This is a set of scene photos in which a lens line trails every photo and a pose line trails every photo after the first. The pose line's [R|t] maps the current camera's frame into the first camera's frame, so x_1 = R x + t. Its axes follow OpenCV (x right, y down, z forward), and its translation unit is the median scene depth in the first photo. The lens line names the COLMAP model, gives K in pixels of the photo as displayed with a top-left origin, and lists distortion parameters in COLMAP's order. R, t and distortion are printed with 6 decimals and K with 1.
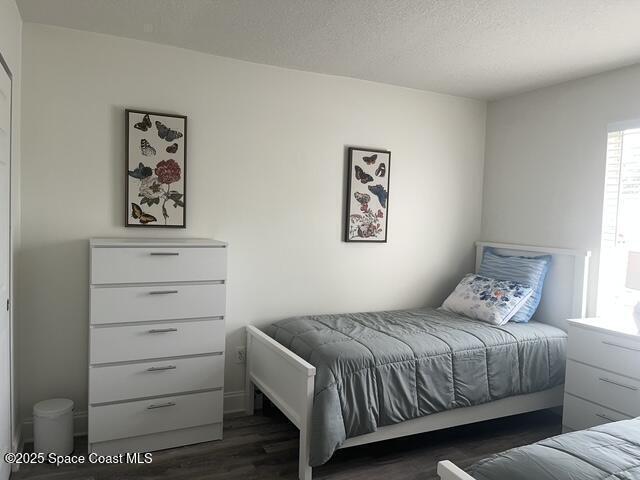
lens RADIAL K [[488.8, 0, 320.0], [0, 488.8, 240.0], [0, 0, 1]] dist [0.066887, -0.083000]
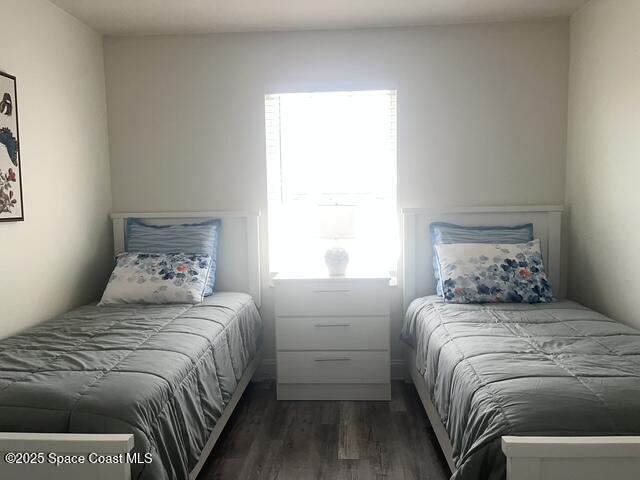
lens RADIAL K [[488.8, 0, 320.0], [0, 488.8, 240.0], [0, 0, 1]] dist [0.066887, -0.083000]
pose [[0.481985, -0.110247, 0.869216, -0.257995], [0.076592, 0.993556, 0.083547, 0.006356], [-0.872825, 0.026307, 0.487323, 0.367629]]
